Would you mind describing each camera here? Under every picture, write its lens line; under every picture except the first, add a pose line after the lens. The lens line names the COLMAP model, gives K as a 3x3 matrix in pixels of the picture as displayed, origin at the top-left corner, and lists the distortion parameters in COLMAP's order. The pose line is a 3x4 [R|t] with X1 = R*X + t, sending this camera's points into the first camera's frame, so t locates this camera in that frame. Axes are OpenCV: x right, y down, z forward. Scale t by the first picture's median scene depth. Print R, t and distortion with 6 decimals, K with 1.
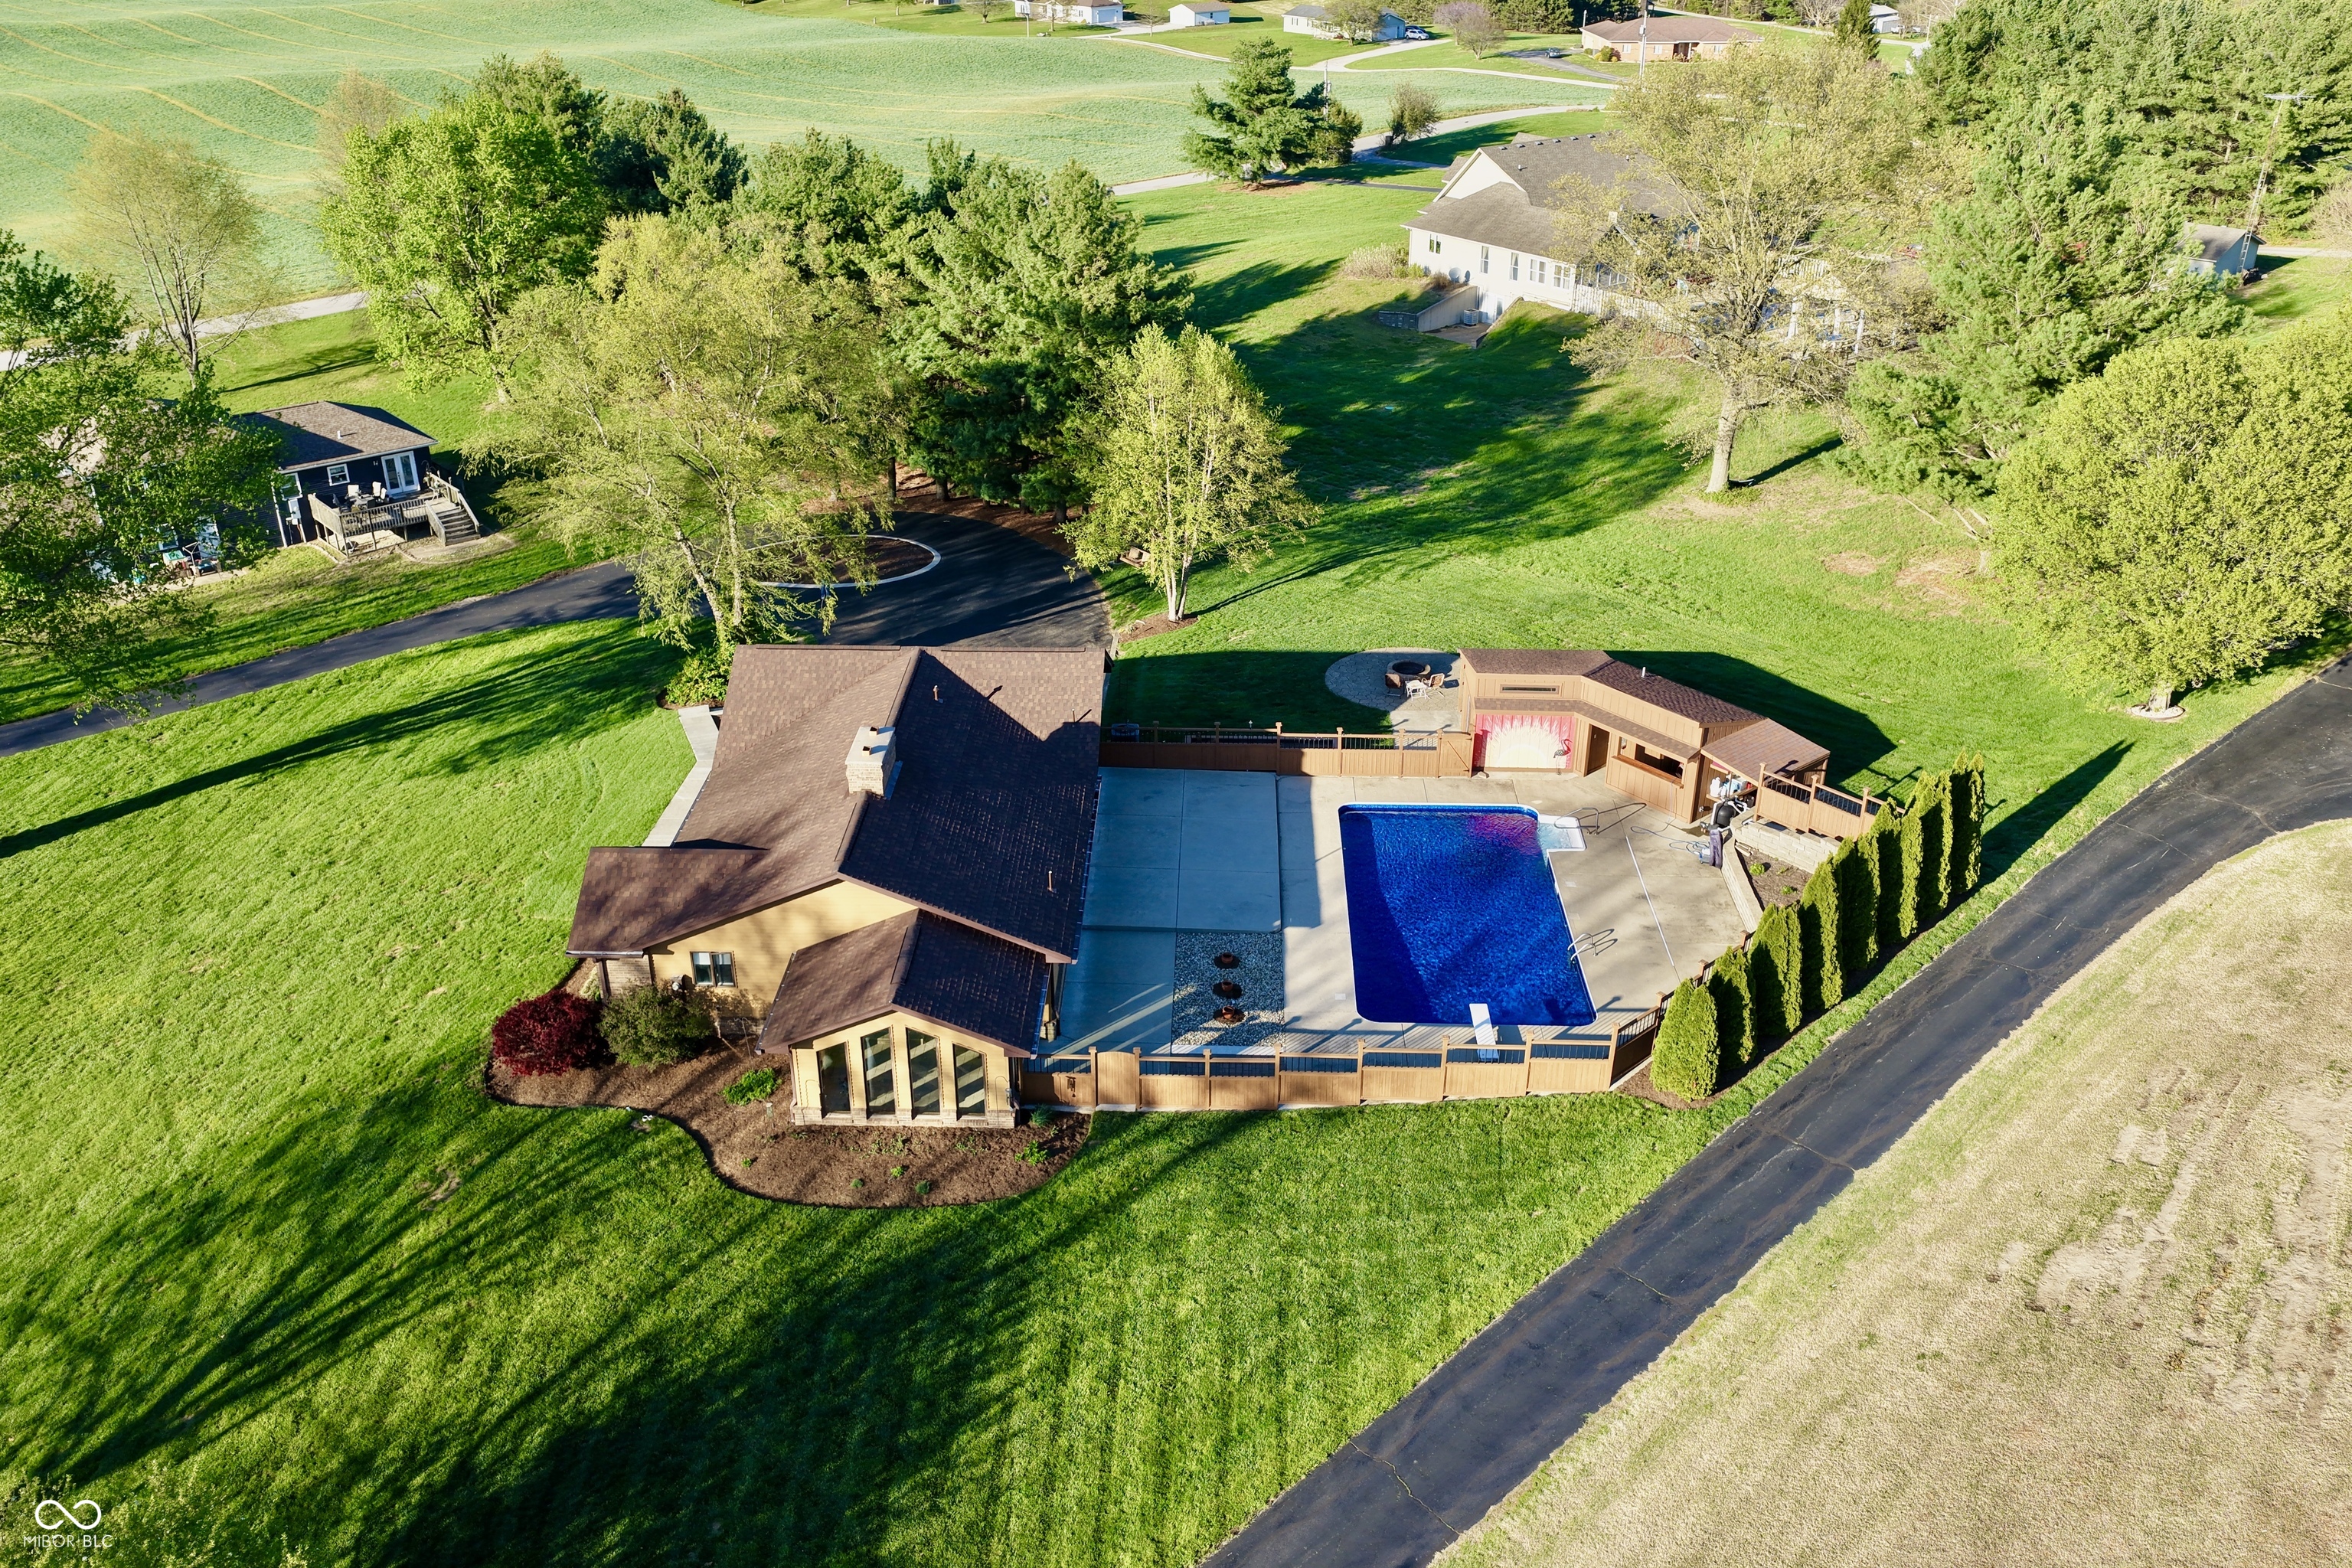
lens RADIAL K [[1949.9, 0, 1187.0], [0, 1949.9, 782.0], [0, 0, 1]] dist [-0.006071, 0.037121]
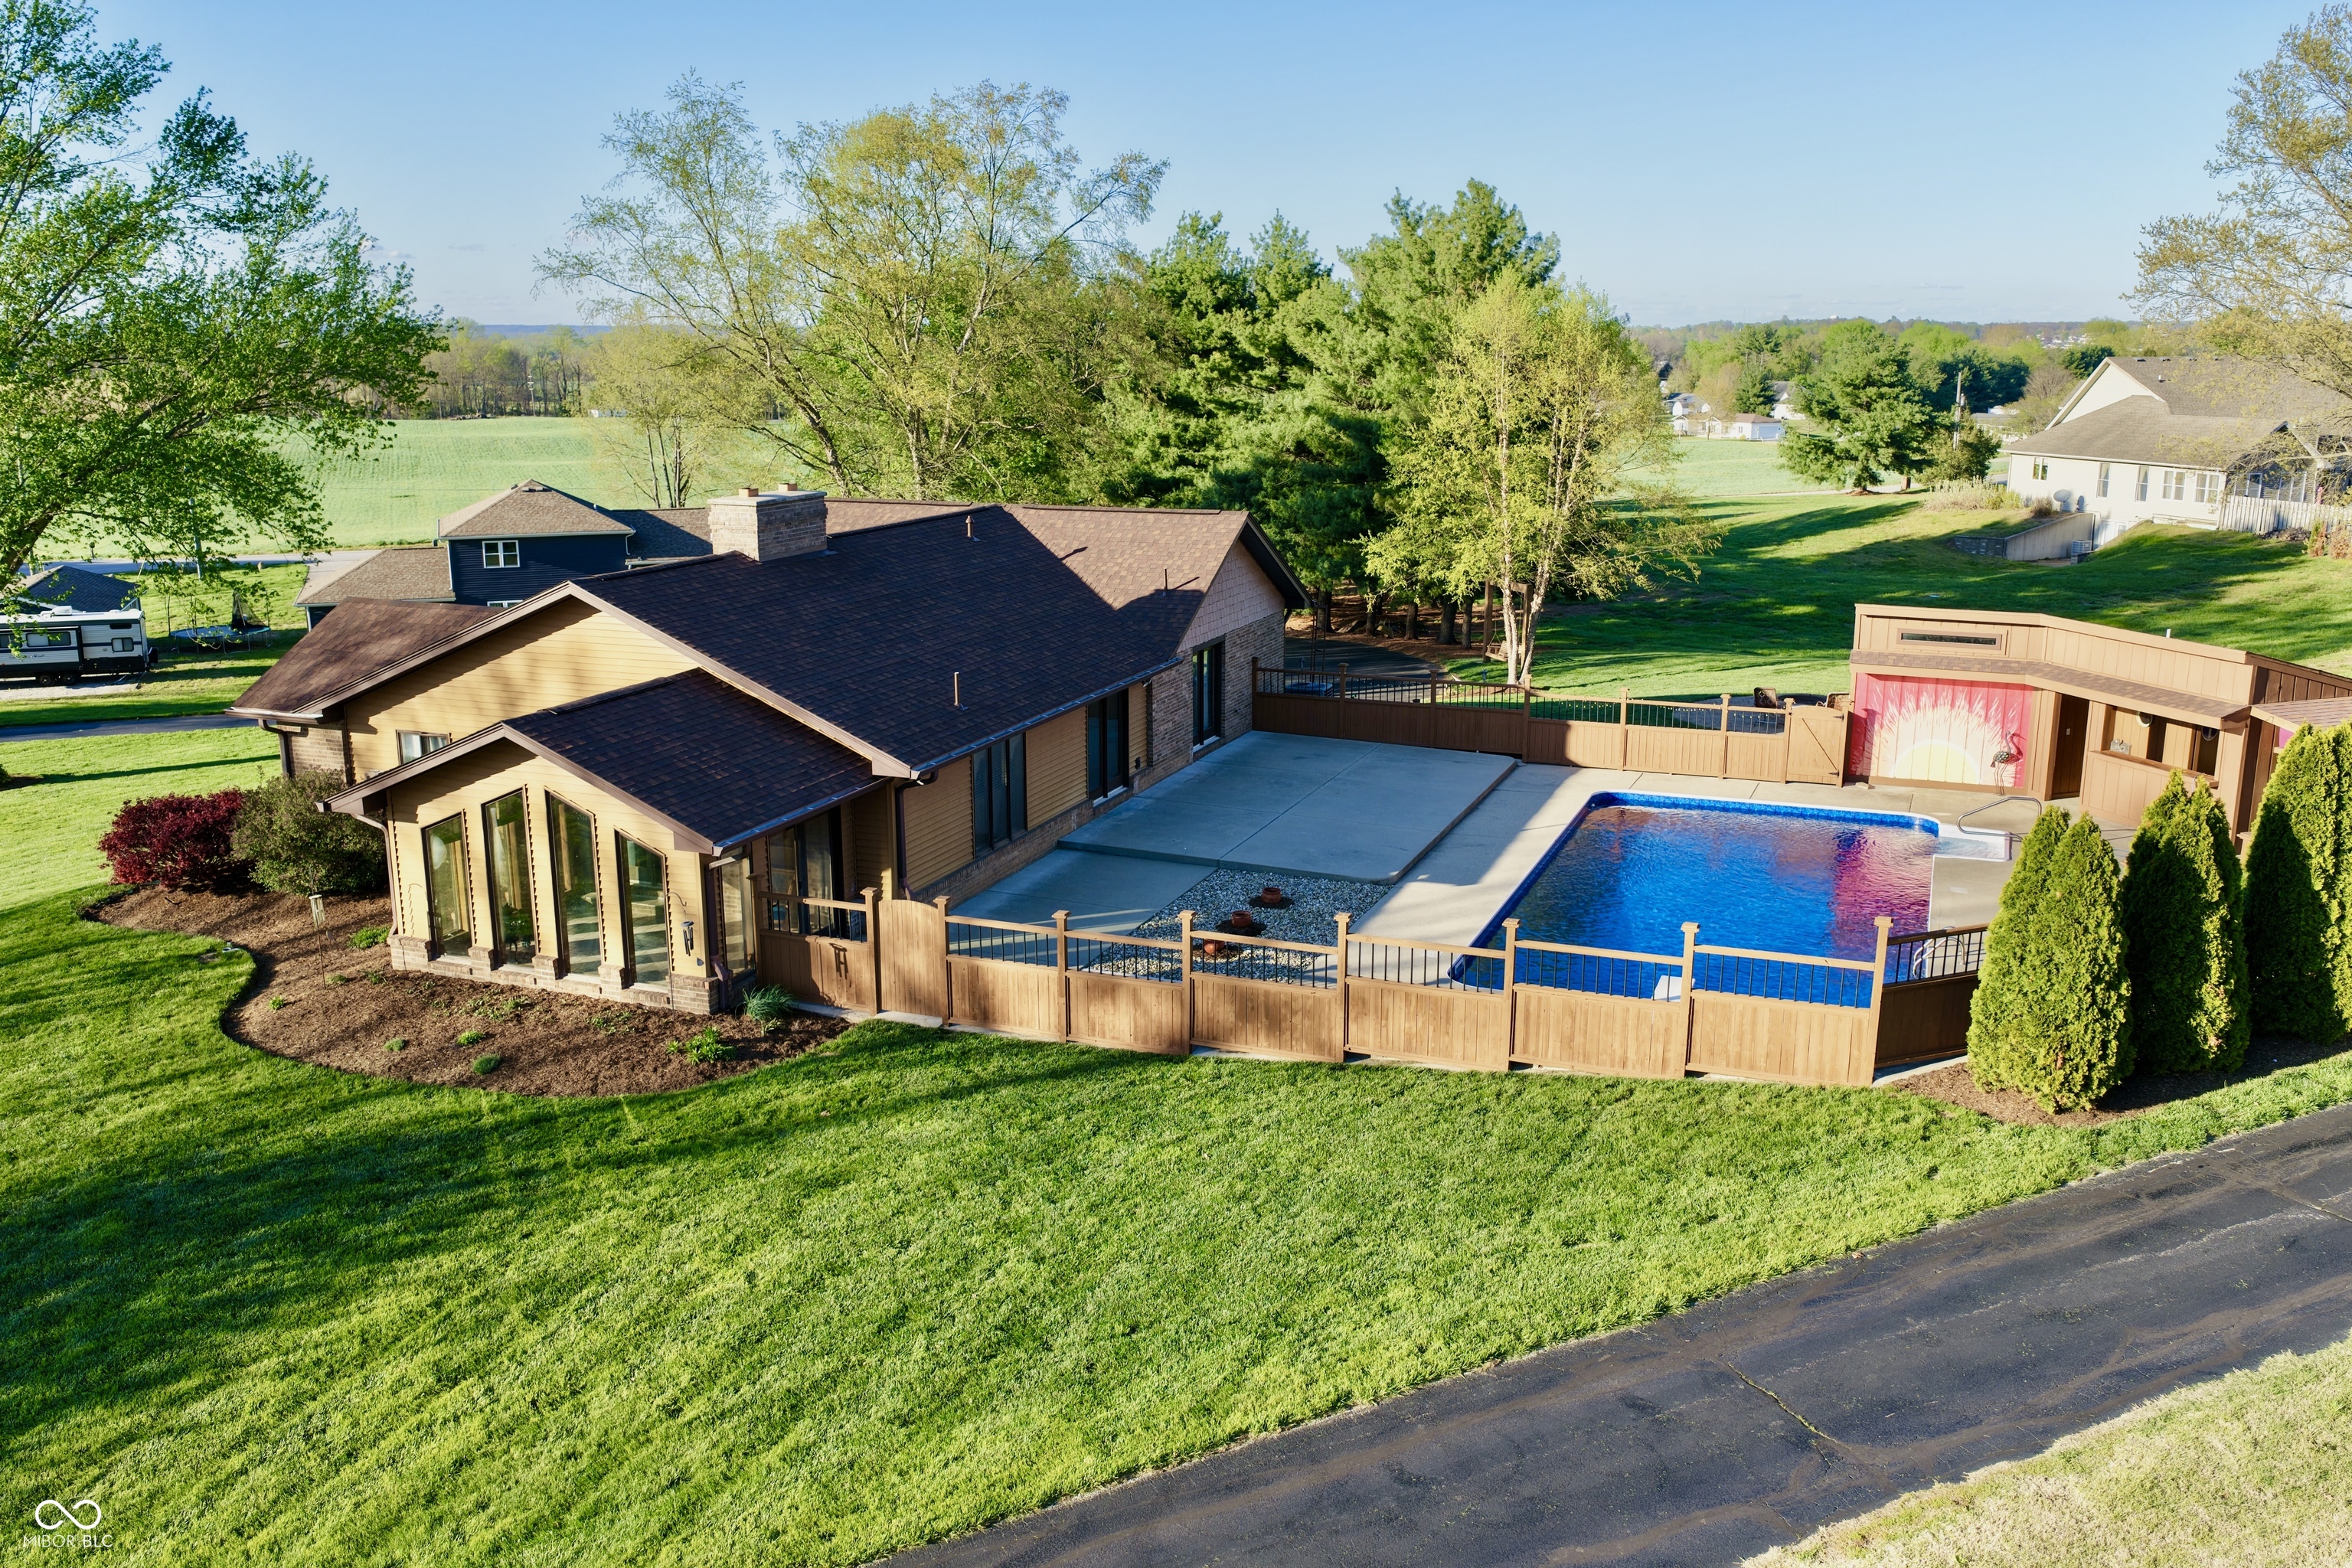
lens RADIAL K [[1949.9, 0, 1192.0], [0, 1949.9, 773.6], [0, 0, 1]] dist [-0.006071, 0.037121]
pose [[0.940767, 0.072743, -0.331158, 0.212808], [-0.149704, 0.965469, -0.213208, 0.208055], [0.304214, 0.250155, 0.919172, 0.522202]]
